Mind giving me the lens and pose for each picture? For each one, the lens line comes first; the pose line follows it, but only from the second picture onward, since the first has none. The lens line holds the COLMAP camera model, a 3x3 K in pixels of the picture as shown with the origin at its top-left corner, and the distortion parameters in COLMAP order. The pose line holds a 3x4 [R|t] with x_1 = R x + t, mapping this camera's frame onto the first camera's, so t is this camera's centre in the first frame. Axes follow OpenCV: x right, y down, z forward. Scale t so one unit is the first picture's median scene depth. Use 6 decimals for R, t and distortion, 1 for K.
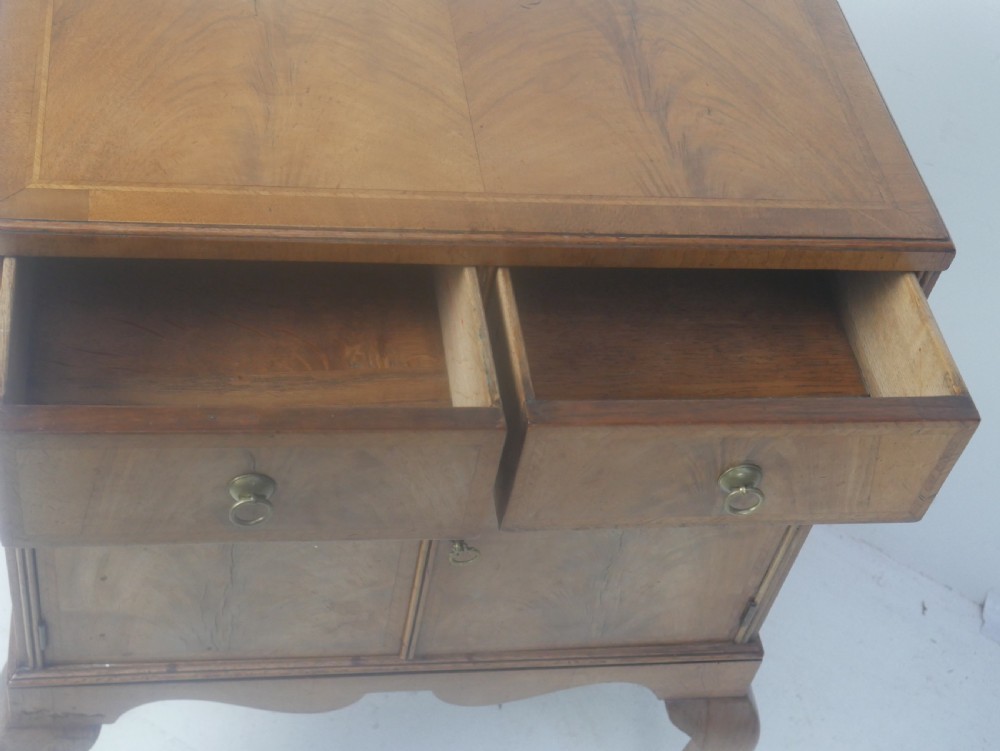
lens RADIAL K [[1550.8, 0, 500.0], [0, 1550.8, 375.5], [0, 0, 1]] dist [0.033870, -0.071662]
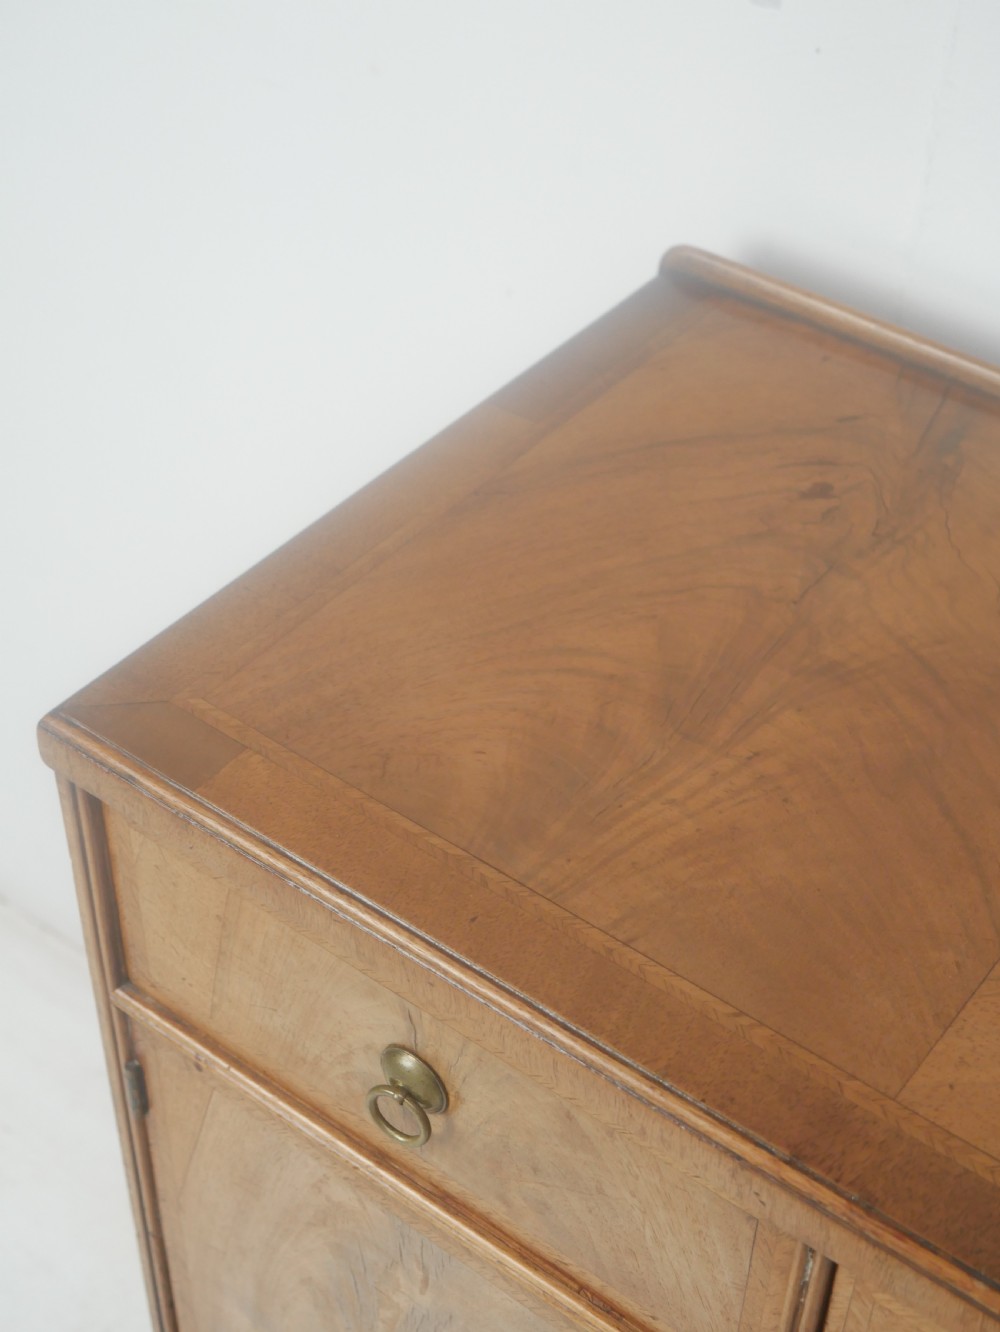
lens RADIAL K [[2030.4, 0, 502.6], [0, 2030.4, 628.8], [0, 0, 1]] dist [0.019138, -0.024089]
pose [[0.697755, 0.347049, -0.626654, 0.215702], [-0.466693, 0.883906, -0.030126, -0.153964], [0.543448, 0.313476, 0.778715, 0.395231]]
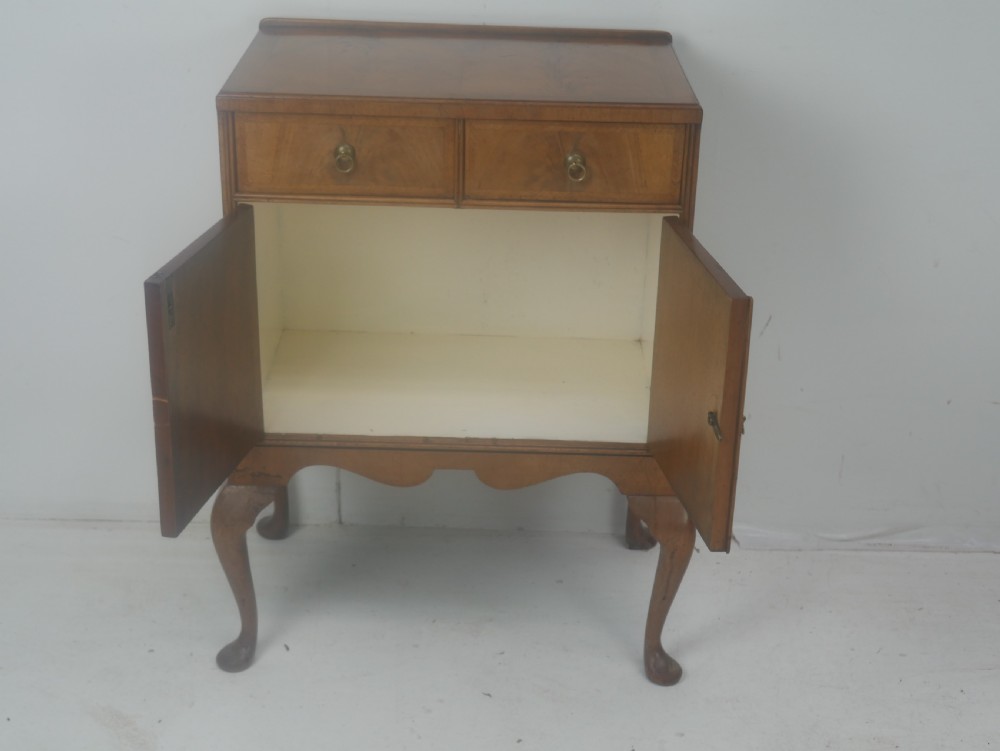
lens RADIAL K [[1550.8, 0, 500.0], [0, 1550.8, 375.5], [0, 0, 1]] dist [0.033870, -0.071662]
pose [[0.981767, -0.061631, -0.179823, 0.356940], [-0.016645, 0.914477, -0.404295, 0.971054], [0.189361, 0.399916, 0.896777, -0.632068]]
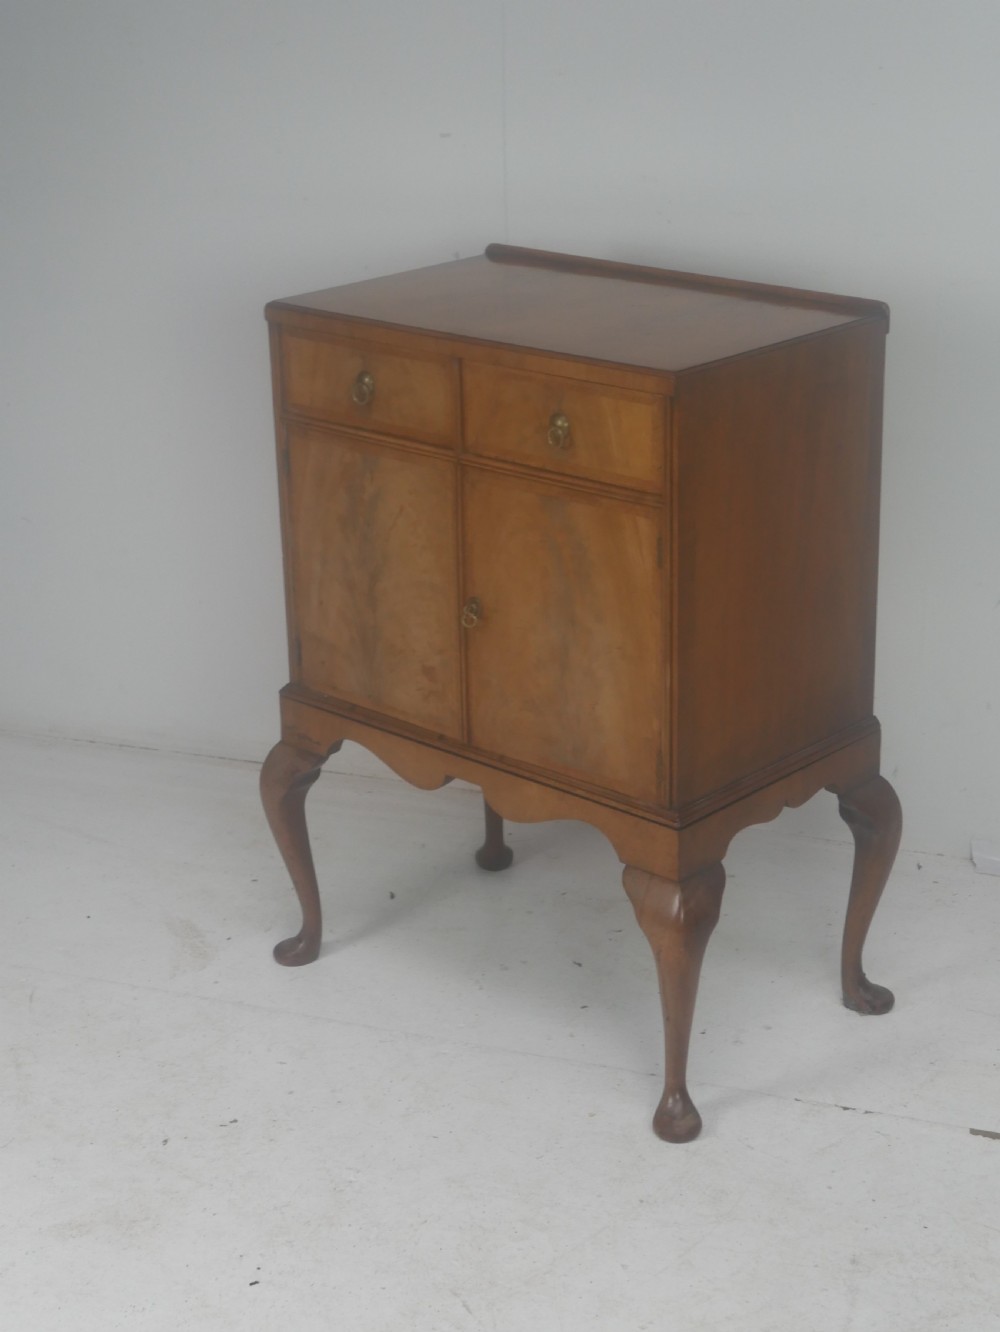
lens RADIAL K [[2341.0, 0, 500.0], [0, 2341.0, 666.0], [0, 0, 1]] dist [0.024153, -0.056302]
pose [[0.620019, 0.103021, -0.777794, 1.940466], [-0.493121, 0.822236, -0.284184, 0.863755], [0.610253, 0.559745, 0.560604, -0.243041]]
